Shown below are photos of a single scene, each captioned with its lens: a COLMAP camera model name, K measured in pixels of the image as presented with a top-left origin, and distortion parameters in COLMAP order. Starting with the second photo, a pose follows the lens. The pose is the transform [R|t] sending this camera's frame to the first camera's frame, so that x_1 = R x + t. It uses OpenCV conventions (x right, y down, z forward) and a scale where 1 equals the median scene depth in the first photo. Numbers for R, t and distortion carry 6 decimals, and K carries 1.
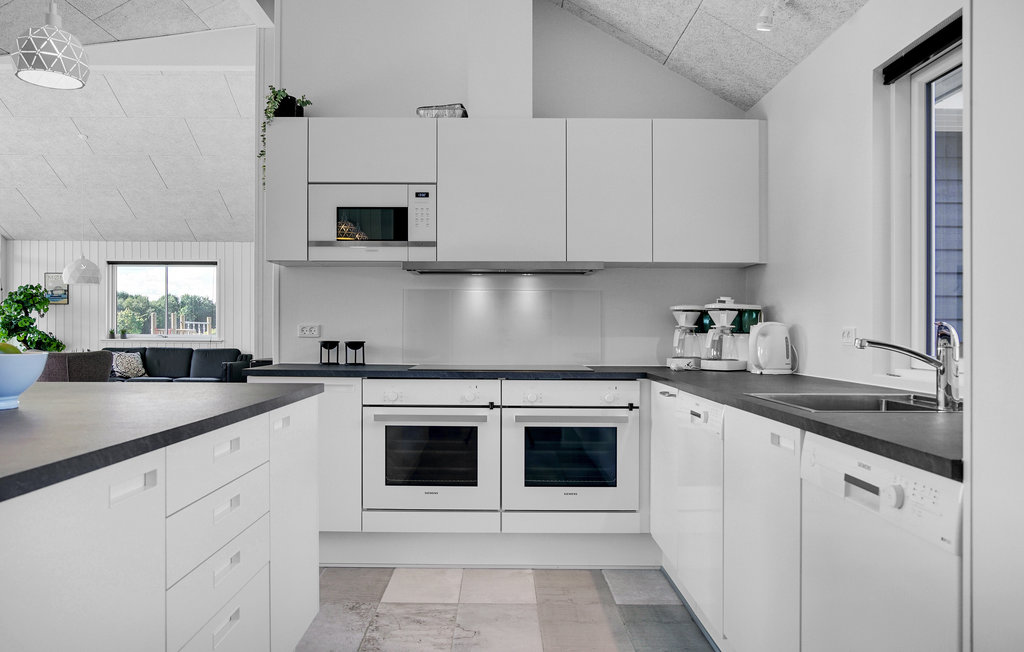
lens RADIAL K [[816.2, 0, 521.7], [0, 816.2, 349.9], [0, 0, 1]] dist [-0.048975, 0.046188]
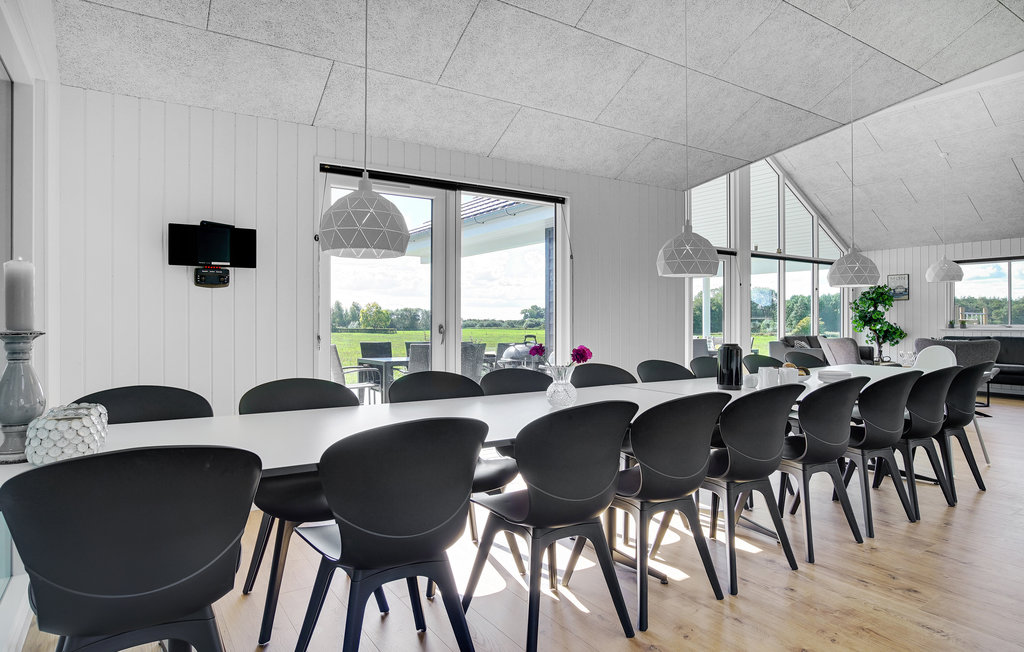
lens RADIAL K [[600.3, 0, 484.2], [0, 600.3, 318.8], [0, 0, 1]] dist [-0.045655, 0.024674]
pose [[0.525336, -0.008198, -0.850855, -0.331413], [-0.016537, 0.999666, -0.019842, -0.000116], [0.850734, 0.024495, 0.525025, -0.009250]]
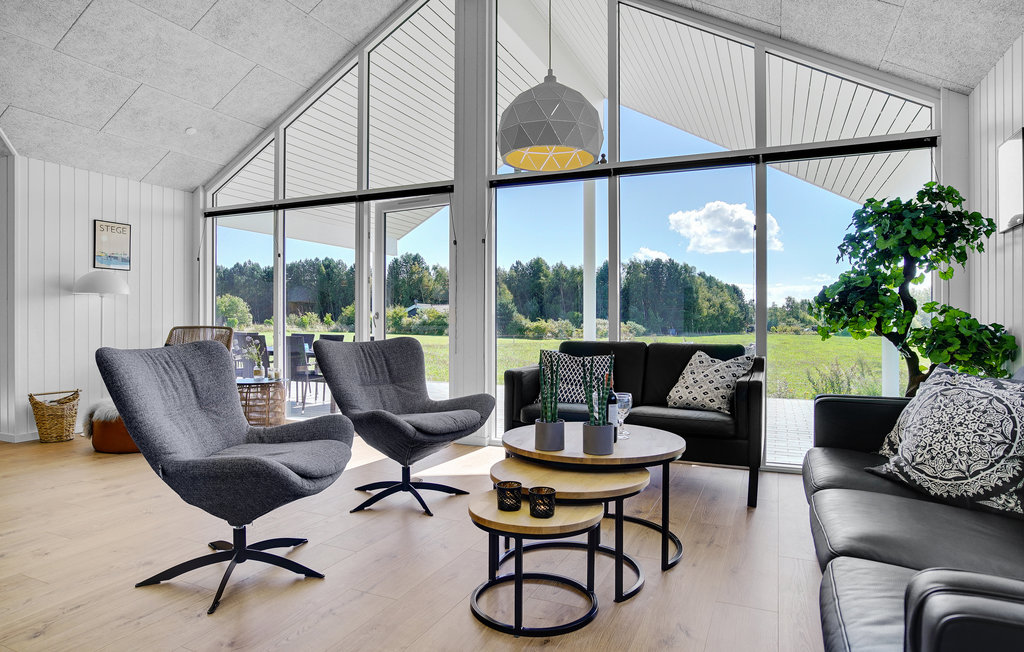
lens RADIAL K [[600.3, 0, 510.6], [0, 600.3, 322.1], [0, 0, 1]] dist [-0.045655, 0.024674]
pose [[-0.429707, -0.009635, -0.902917, -0.599206], [-0.029302, 0.999565, 0.003279, -0.026824], [0.902493, 0.027866, -0.429803, 2.104636]]
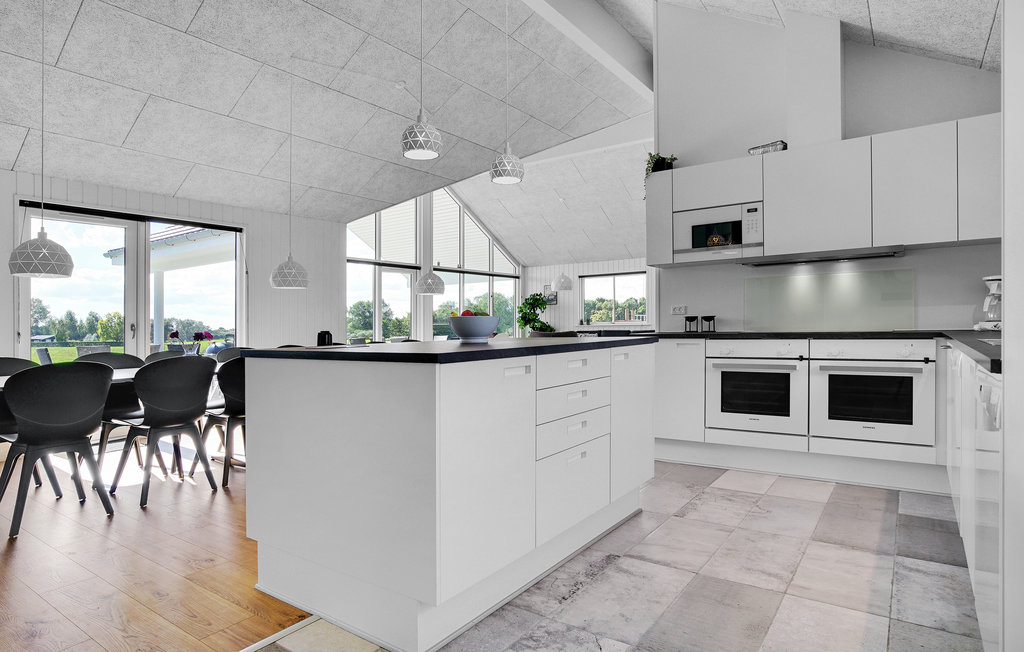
lens RADIAL K [[610.8, 0, 480.1], [0, 610.8, 313.6], [0, 0, 1]] dist [-0.028975, 0.016645]
pose [[0.788097, -0.032957, -0.614669, 0.143654], [0.008457, 0.999051, -0.042723, 0.028511], [0.615493, 0.028471, 0.787628, -0.109934]]
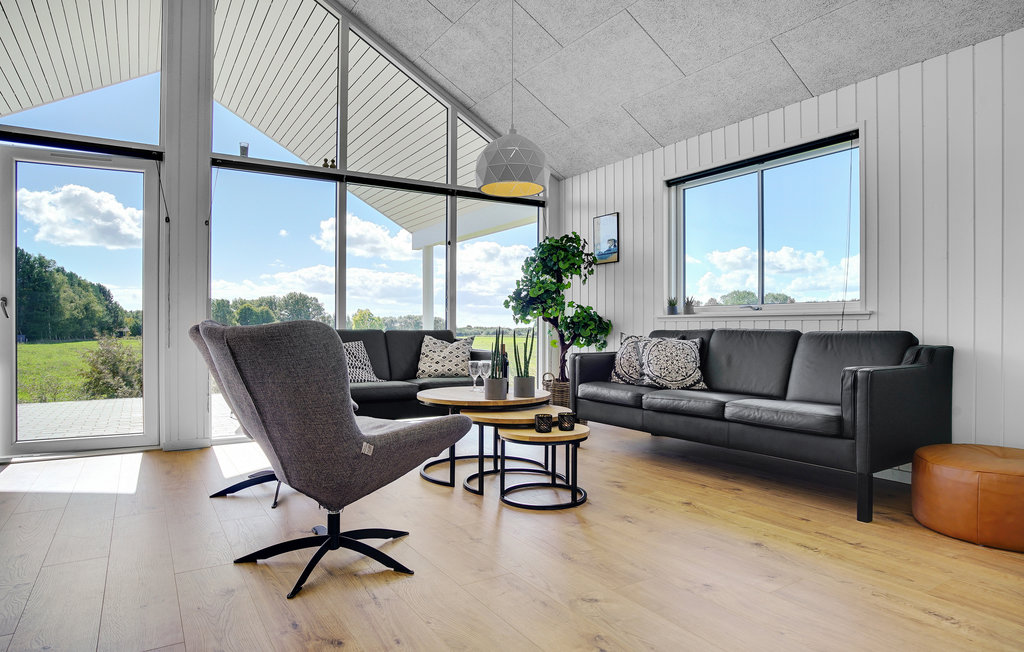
lens RADIAL K [[600.3, 0, 511.2], [0, 600.3, 331.9], [0, 0, 1]] dist [-0.045655, 0.024674]
pose [[0.520075, -0.001872, -0.854119, -0.472721], [-0.015312, 0.999816, -0.011515, 0.011287], [0.853983, 0.019067, 0.519951, 1.576103]]
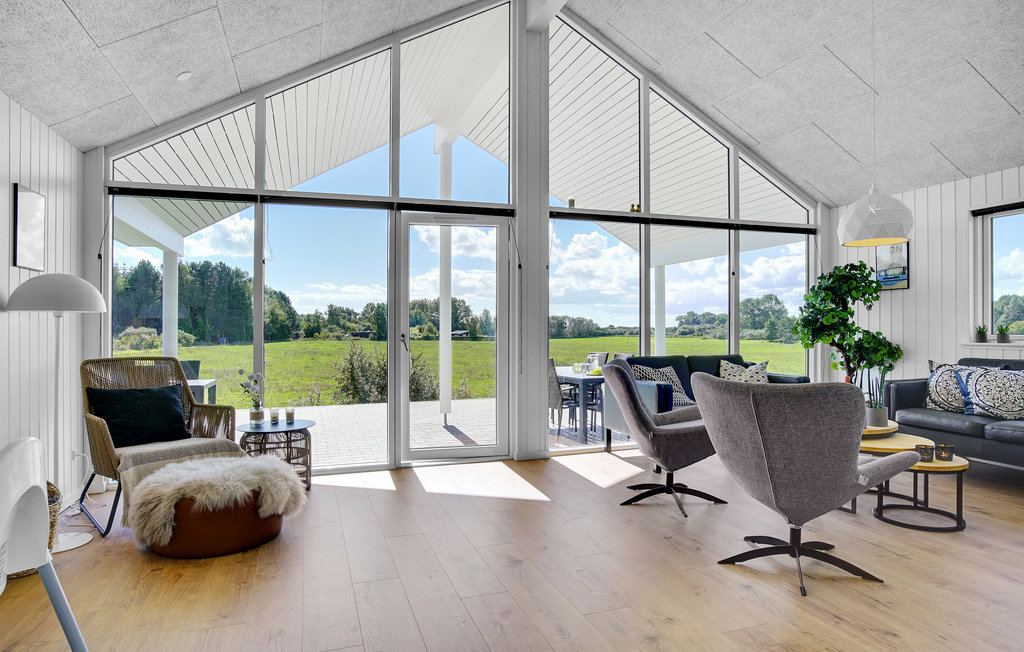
lens RADIAL K [[600.3, 0, 510.6], [0, 600.3, 329.2], [0, 0, 1]] dist [-0.045655, 0.024674]
pose [[0.314905, -0.007447, -0.949094, -0.485330], [-0.012829, 0.999844, -0.012102, -0.031957], [0.949036, 0.015987, 0.314761, 1.255275]]
